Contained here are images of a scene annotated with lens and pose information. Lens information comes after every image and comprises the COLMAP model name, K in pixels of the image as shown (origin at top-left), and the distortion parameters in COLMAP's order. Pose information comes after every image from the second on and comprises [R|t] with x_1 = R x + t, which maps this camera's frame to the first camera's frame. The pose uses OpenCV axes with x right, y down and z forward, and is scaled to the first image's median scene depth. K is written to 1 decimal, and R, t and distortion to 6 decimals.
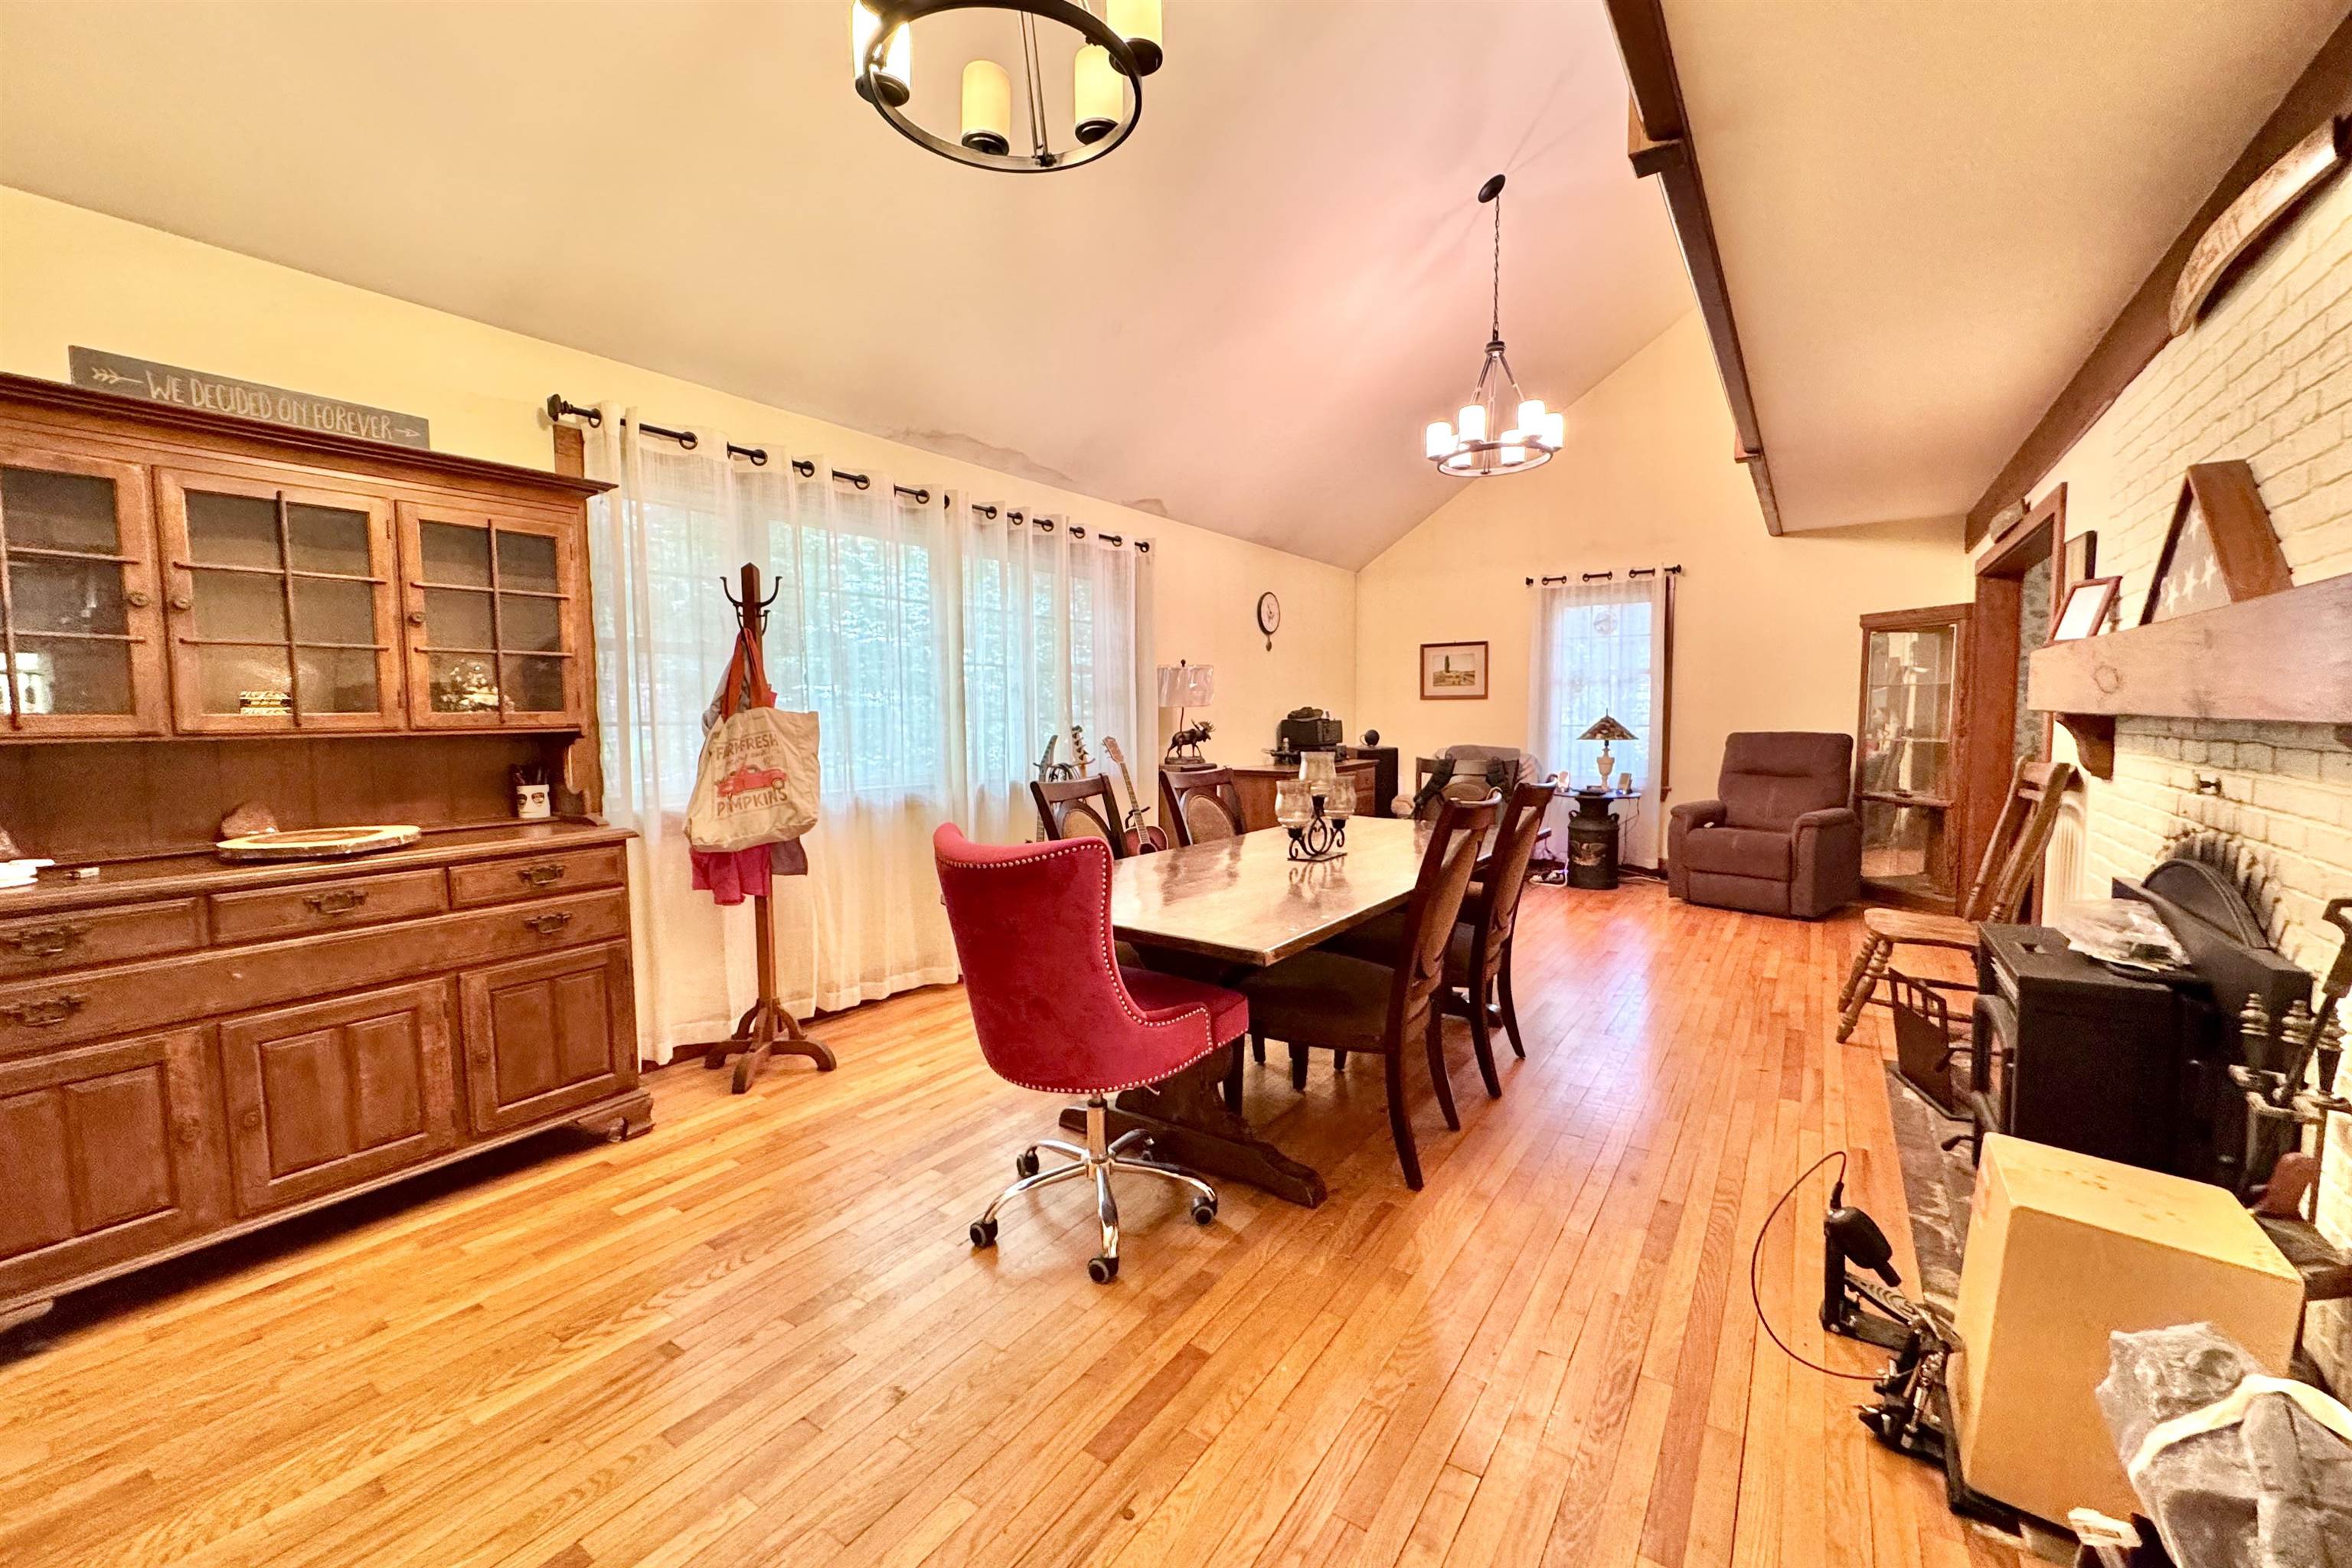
lens RADIAL K [[974.3, 0, 1135.6], [0, 974.3, 782.6], [0, 0, 1]] dist [-0.000152, 0.000152]
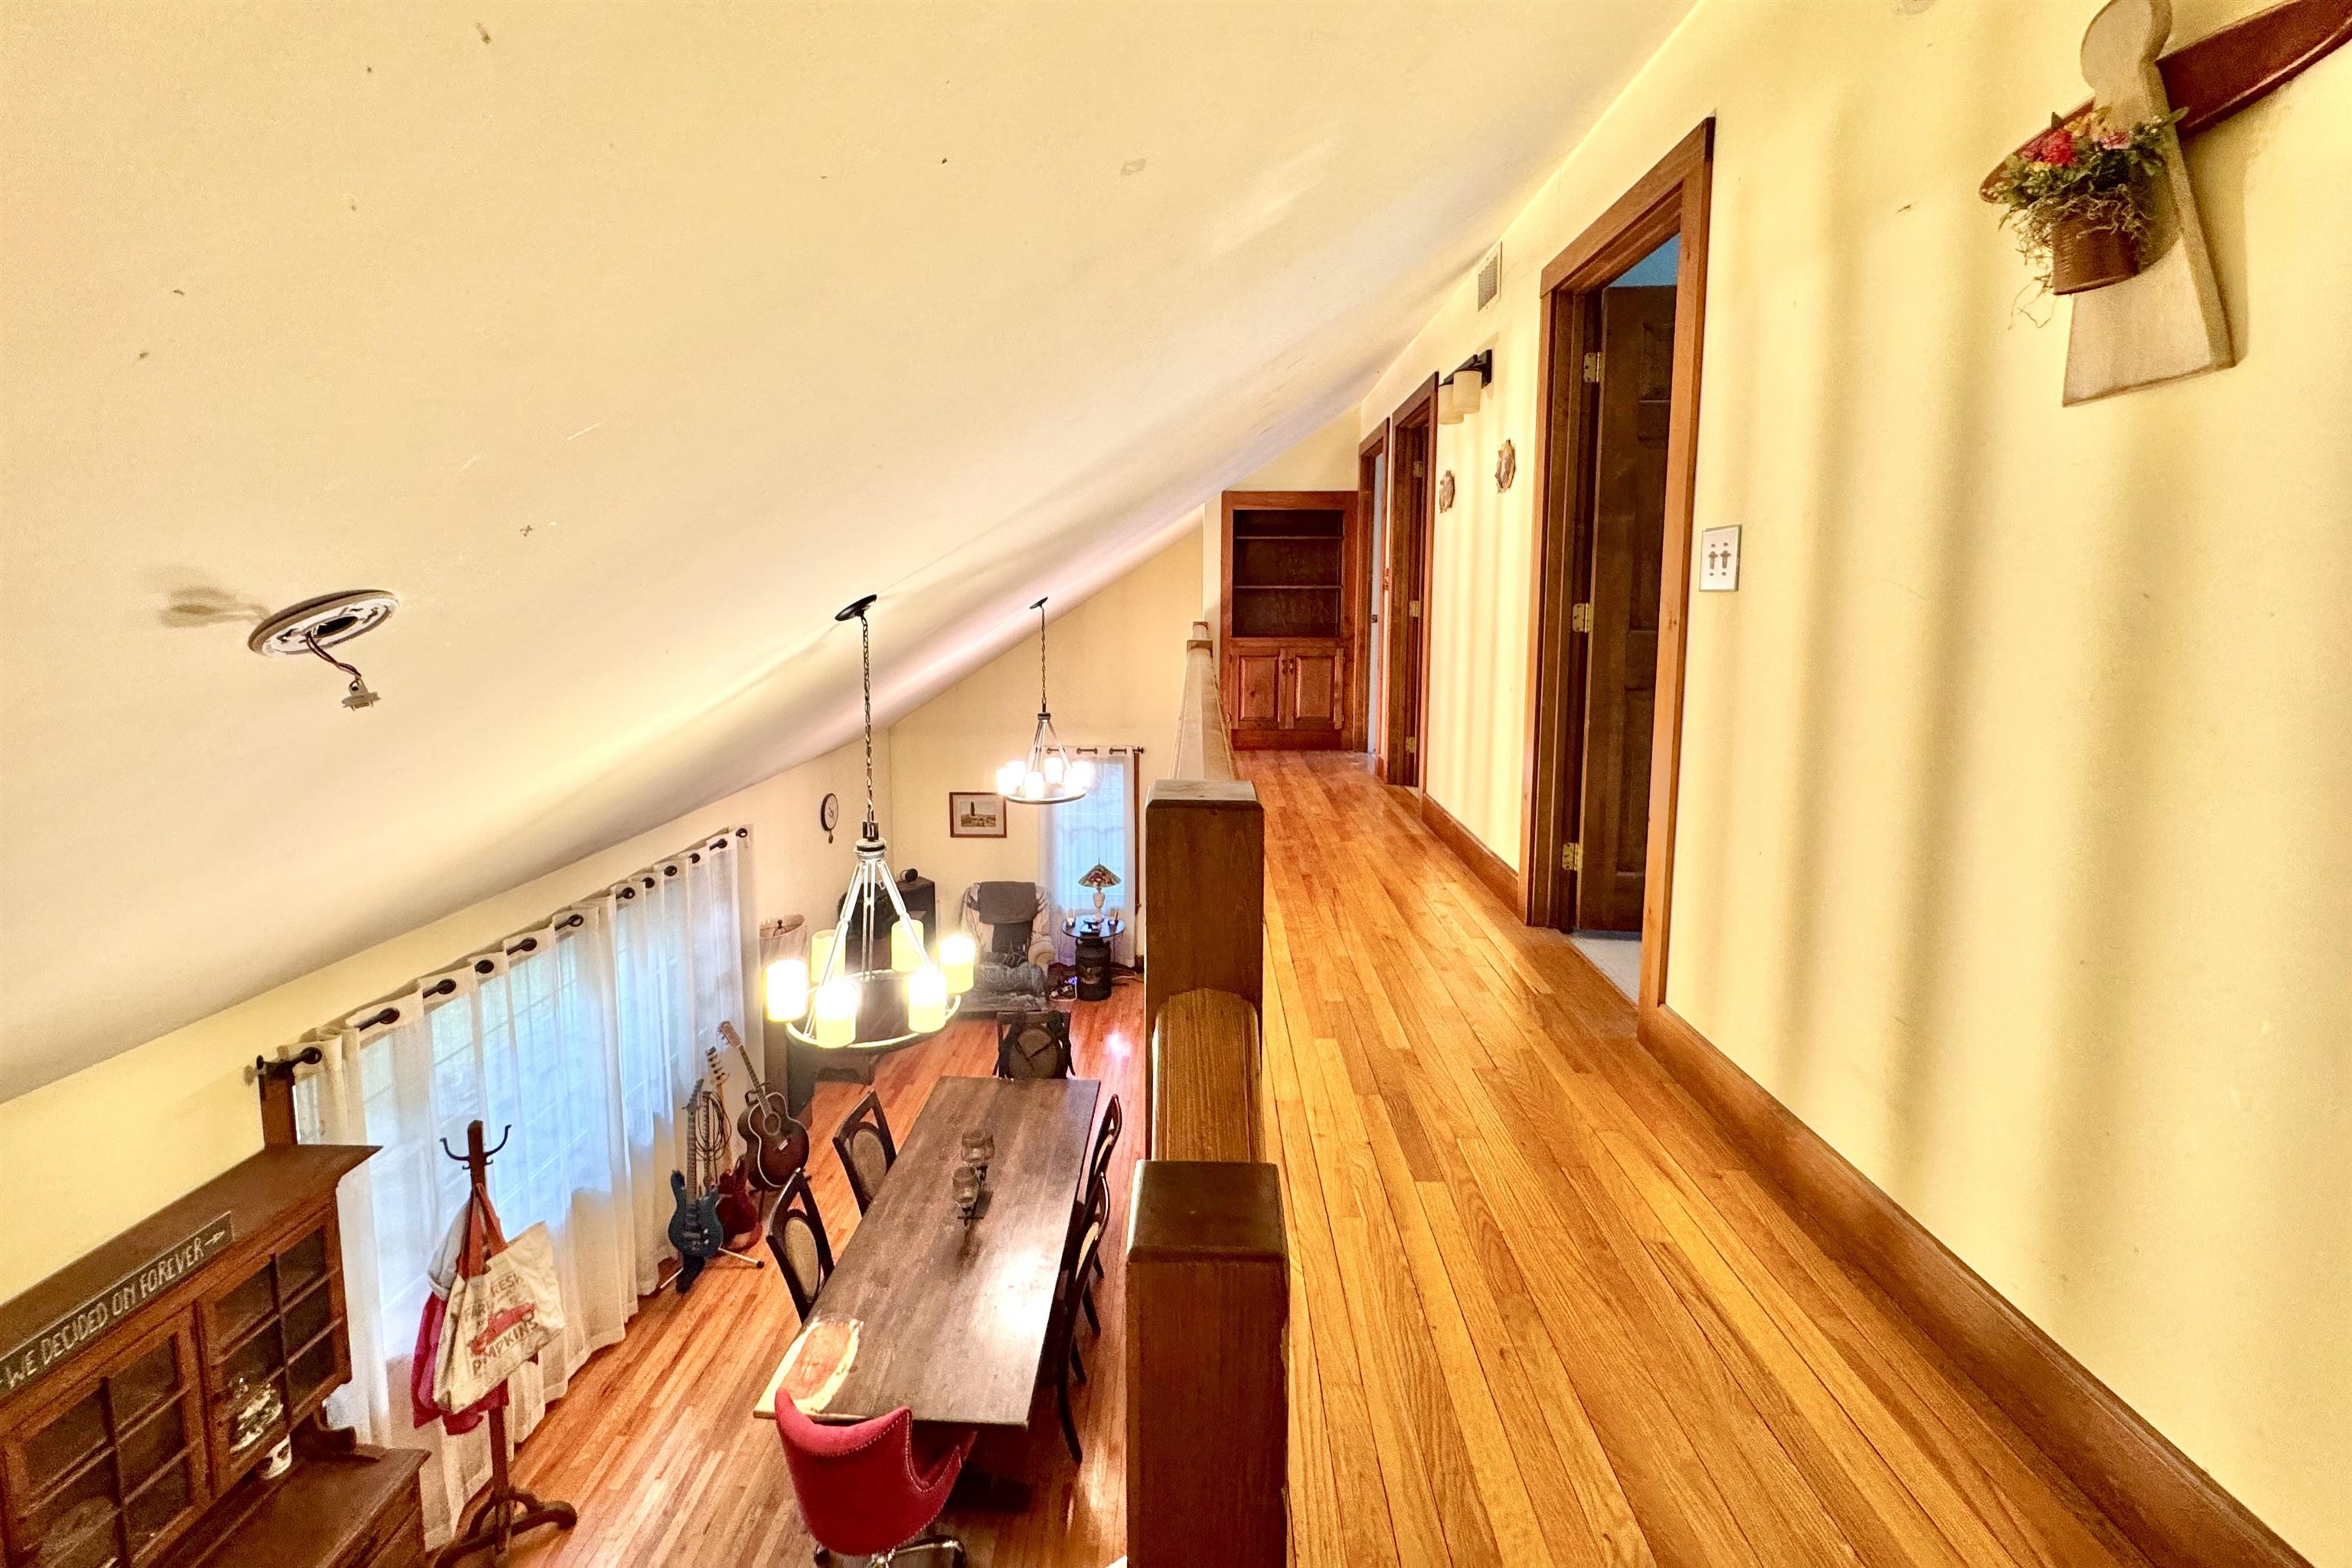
lens RADIAL K [[940.2, 0, 1176.4], [0, 940.2, 776.0], [0, 0, 1]] dist [-0.001586, 0.000601]
pose [[0.837061, -0.054342, 0.544405, -0.184028], [0.036971, 0.998399, 0.042813, -0.395606], [-0.545859, -0.015710, 0.837729, -0.187167]]
